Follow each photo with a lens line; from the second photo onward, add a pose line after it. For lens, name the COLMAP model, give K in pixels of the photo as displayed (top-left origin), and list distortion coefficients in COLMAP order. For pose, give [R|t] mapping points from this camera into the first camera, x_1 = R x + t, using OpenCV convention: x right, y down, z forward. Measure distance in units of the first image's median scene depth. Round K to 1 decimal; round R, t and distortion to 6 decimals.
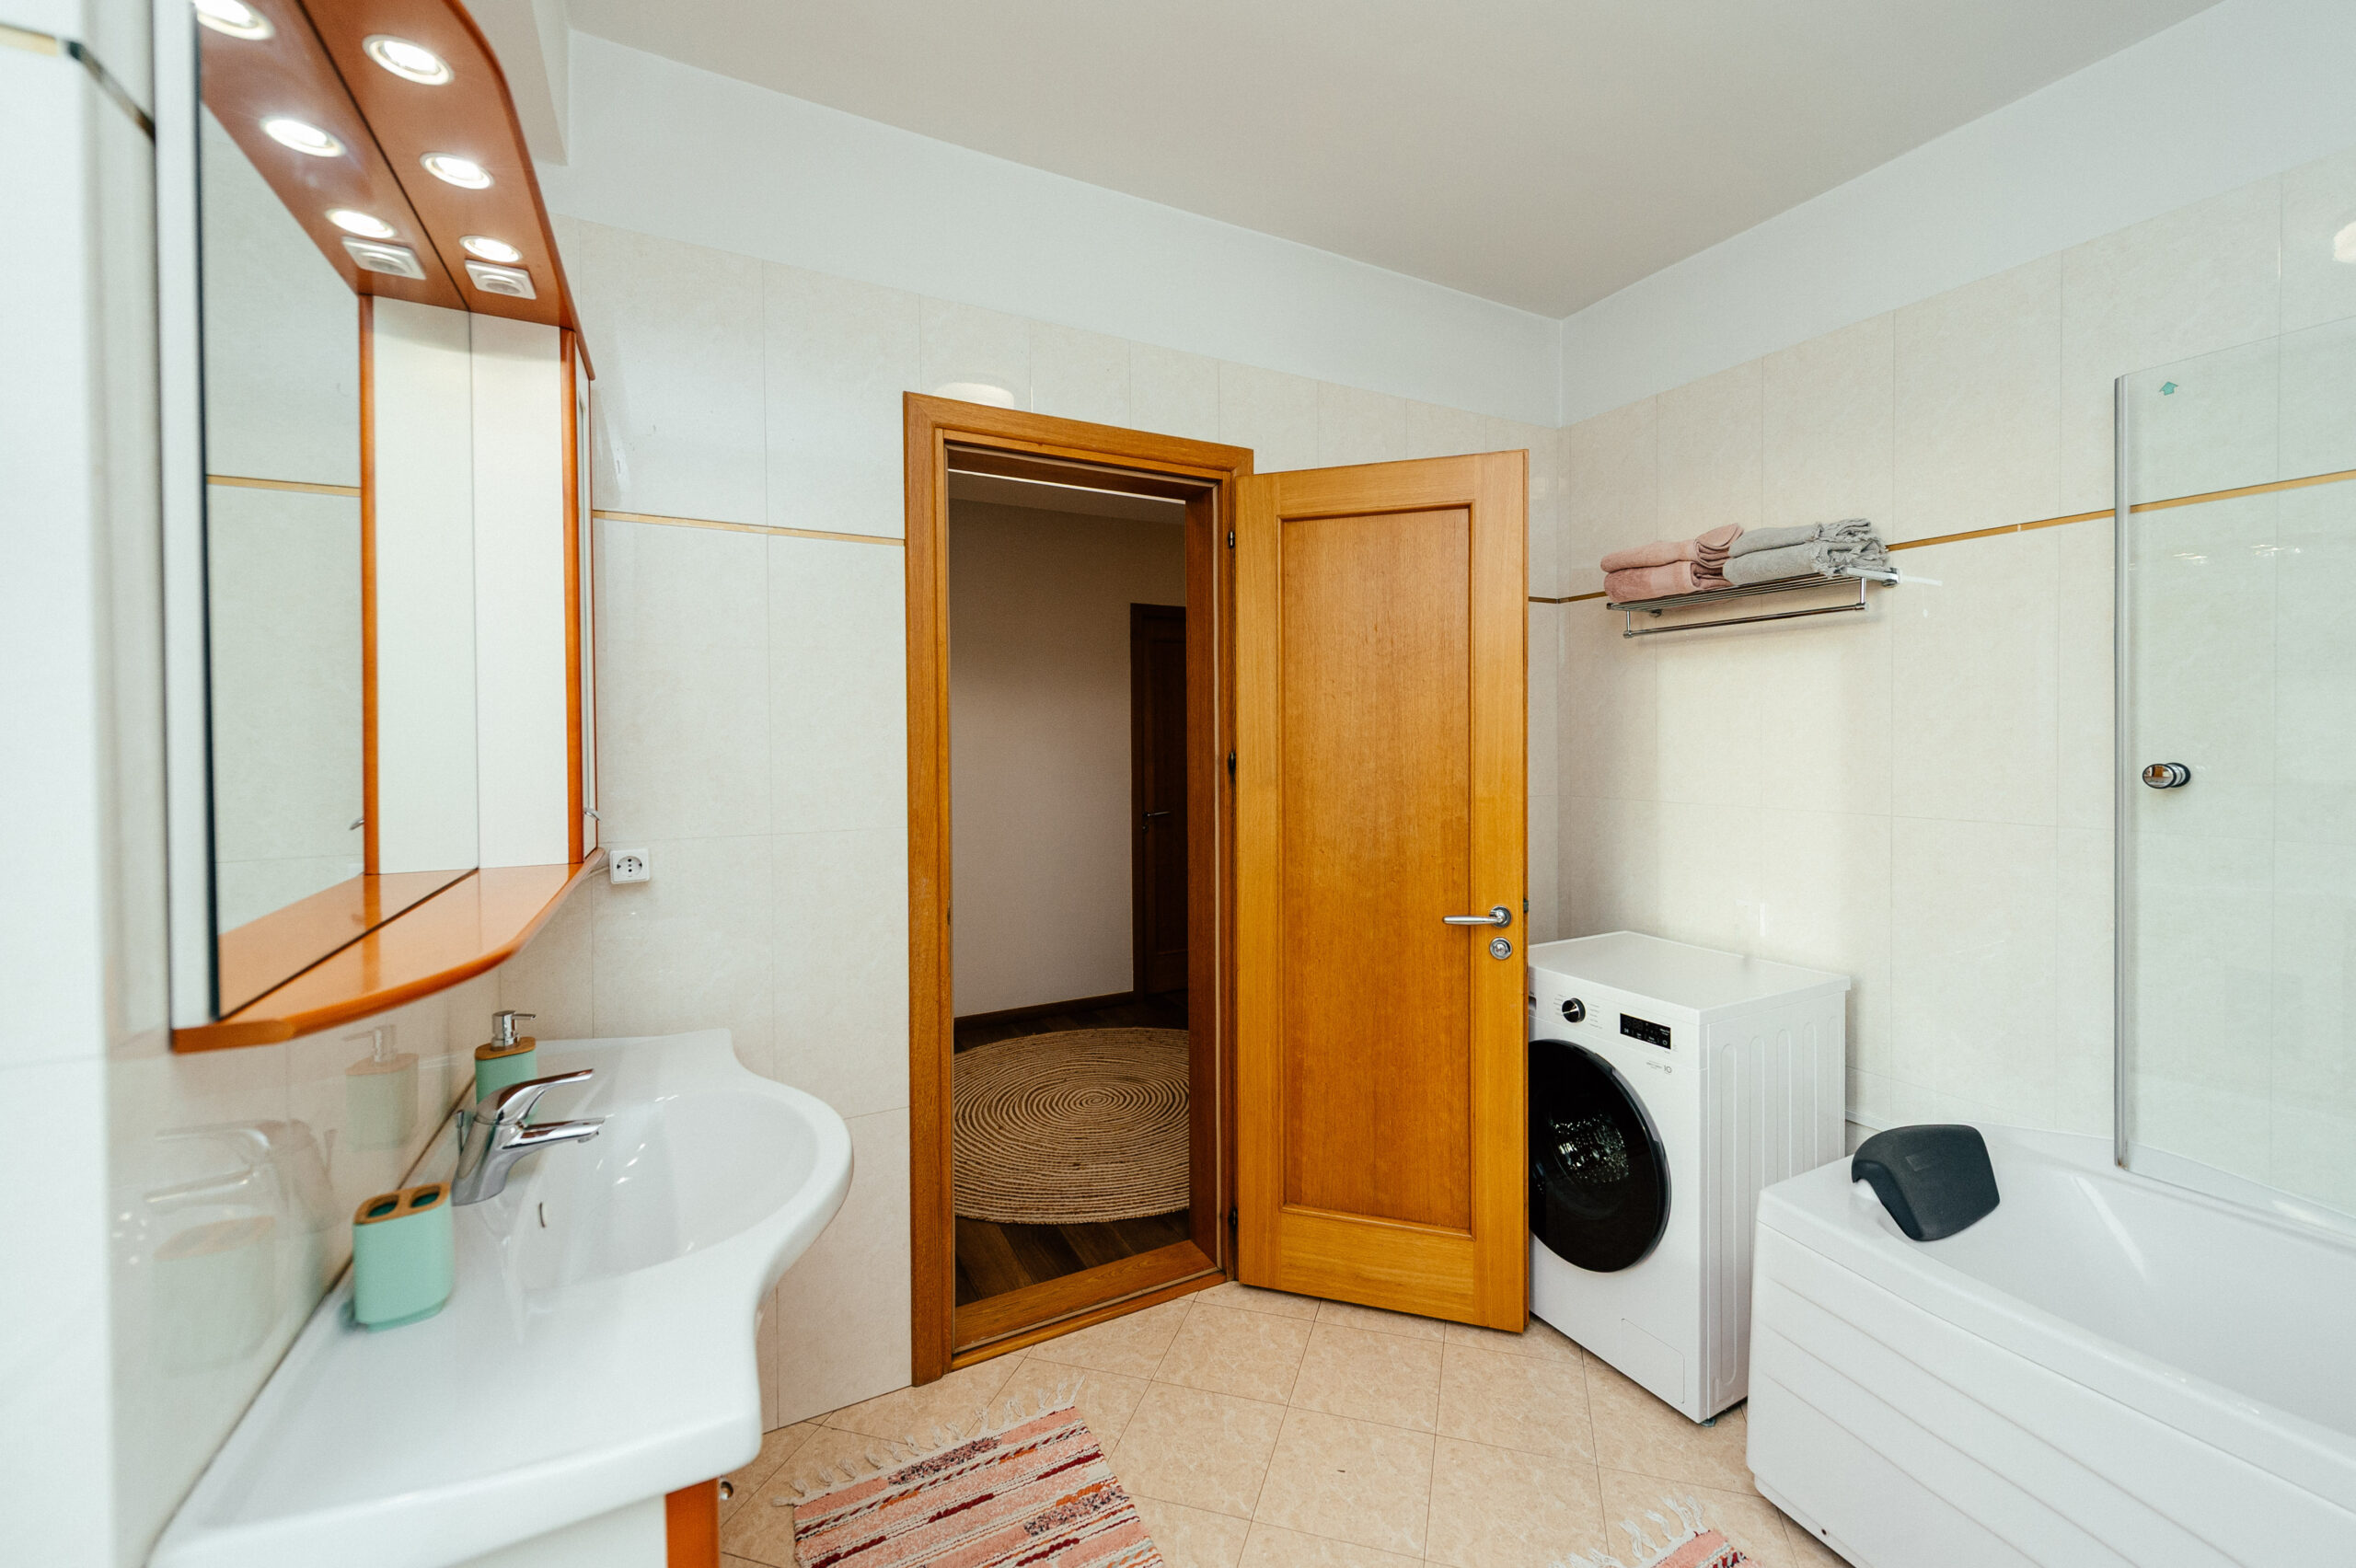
lens RADIAL K [[962.7, 0, 1226.0], [0, 962.7, 733.2], [0, 0, 1]] dist [0.023375, -0.007144]
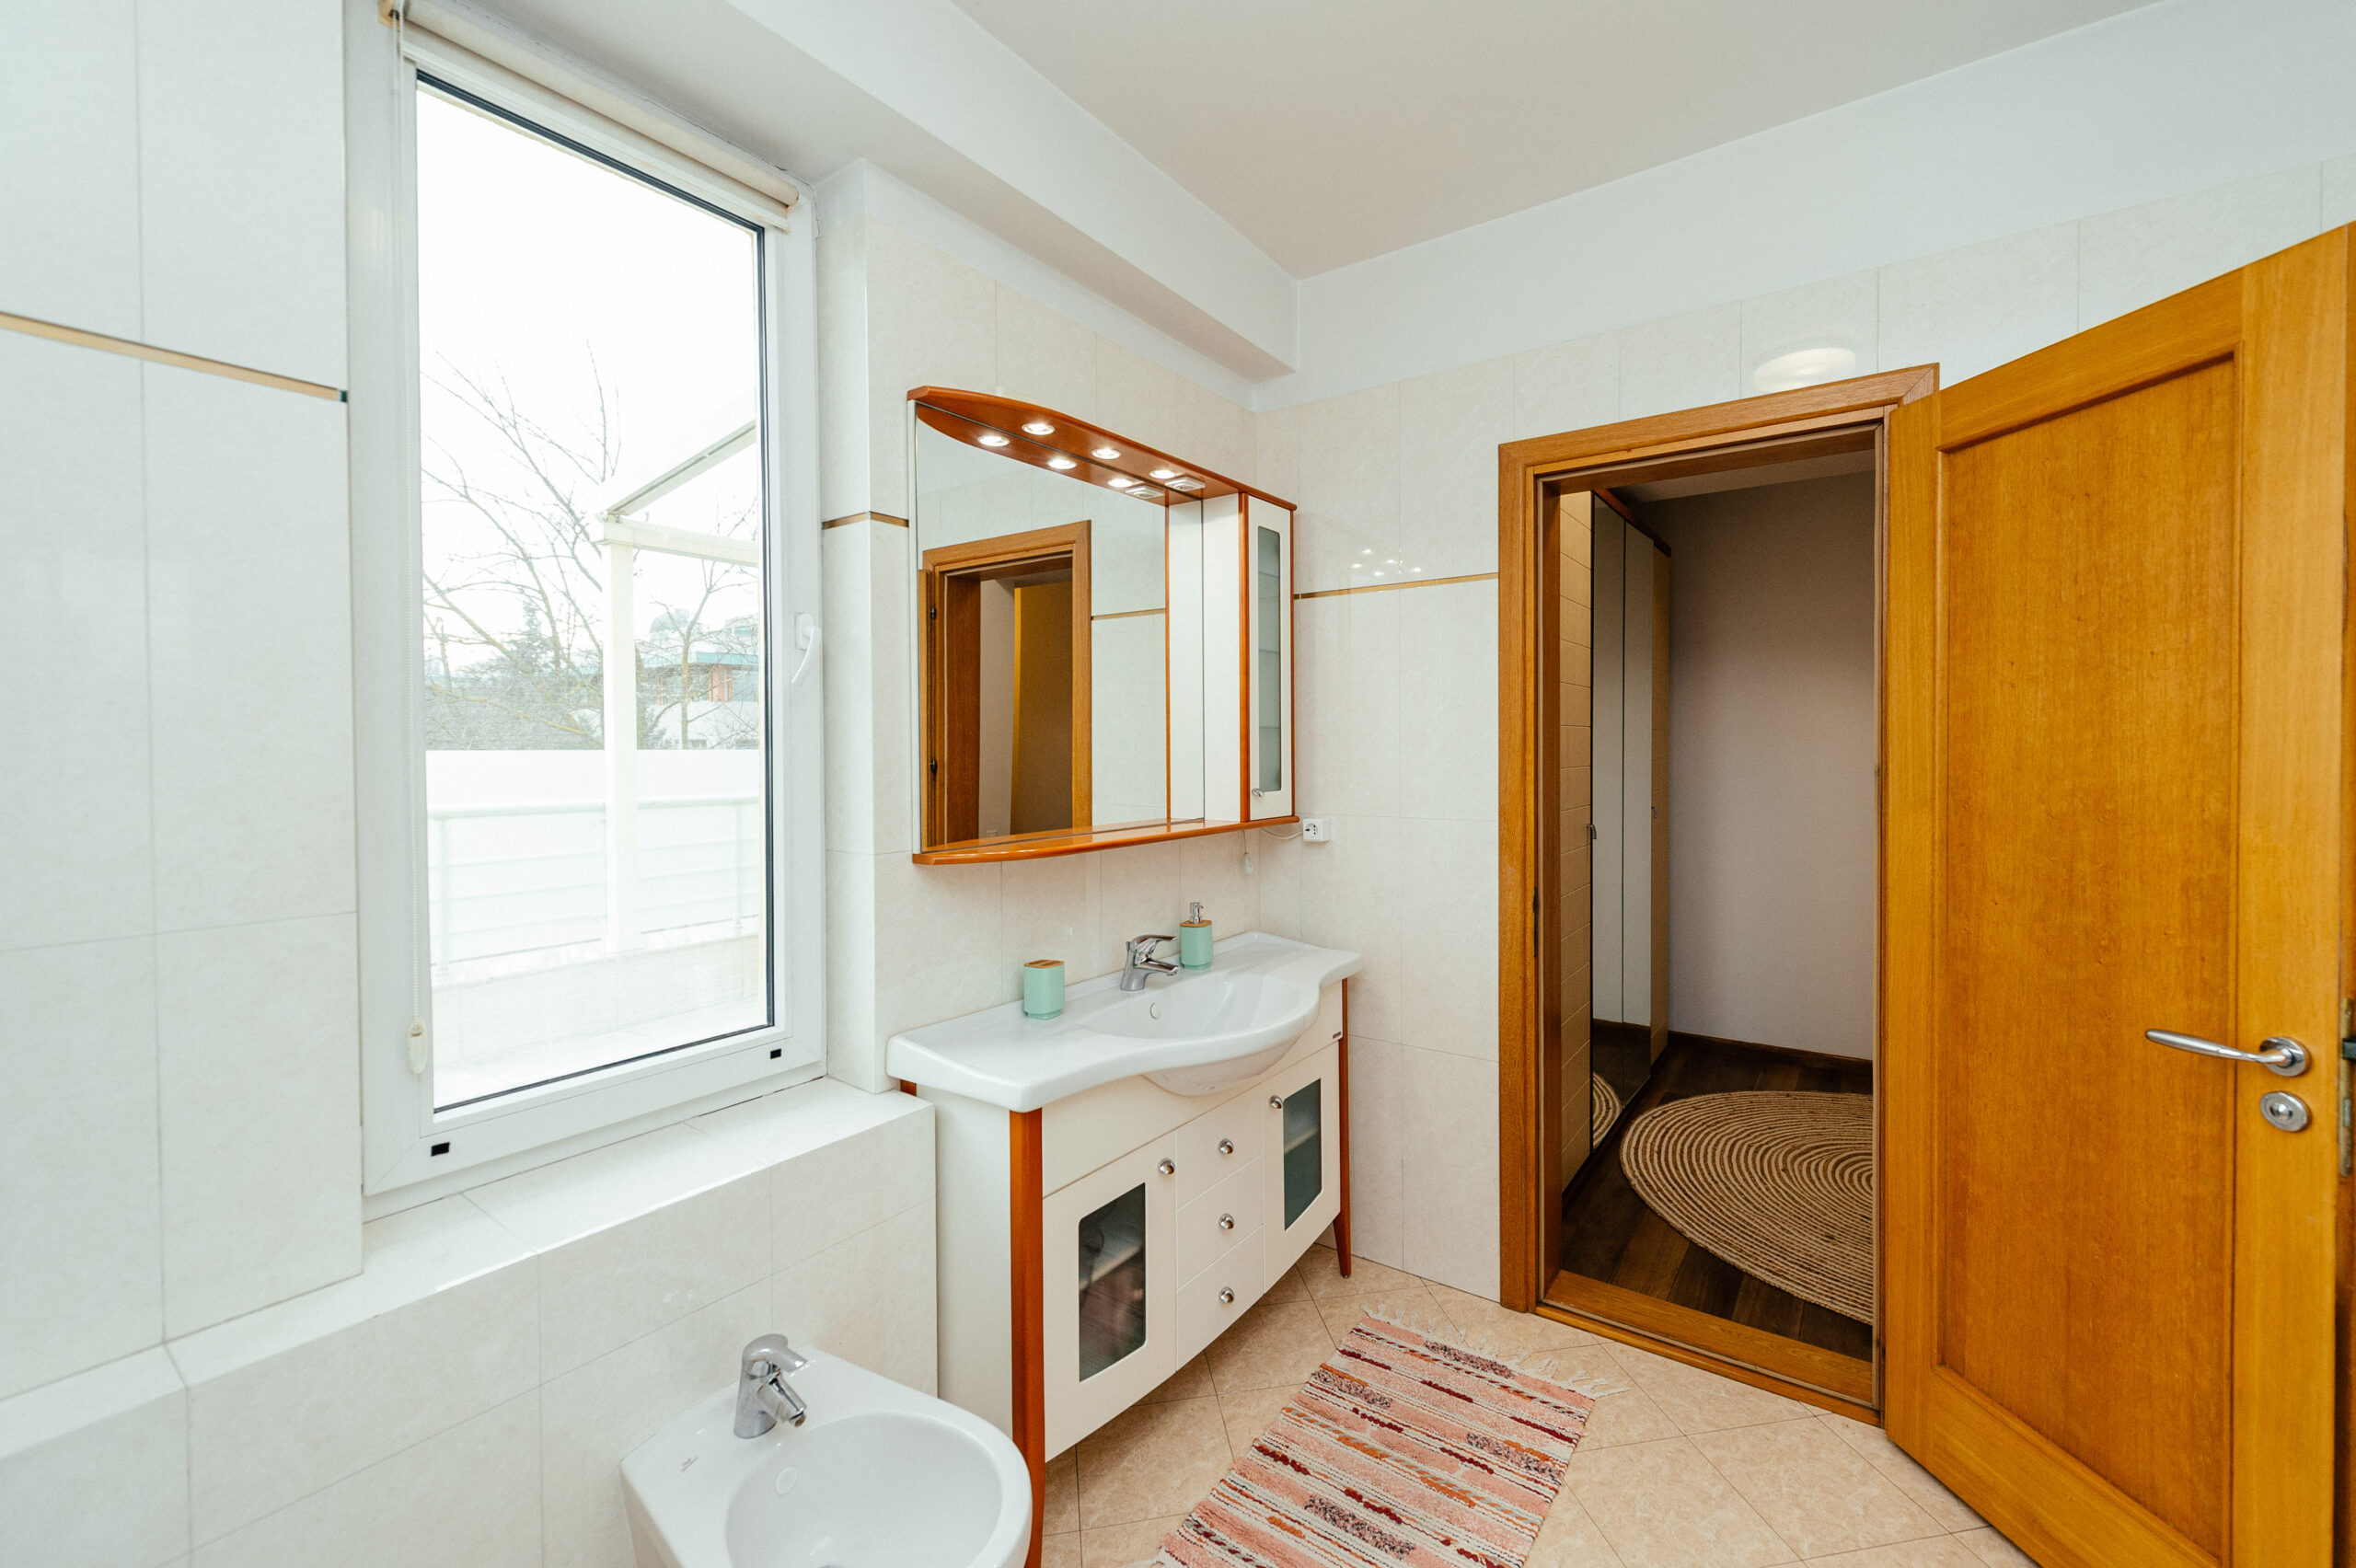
lens RADIAL K [[962.7, 0, 1226.0], [0, 962.7, 733.2], [0, 0, 1]] dist [0.023375, -0.007144]
pose [[0.449853, -0.009021, -0.893057, 0.511154], [0.008594, 0.999946, -0.005772, -0.003778], [0.893061, -0.005079, 0.449907, 0.173011]]
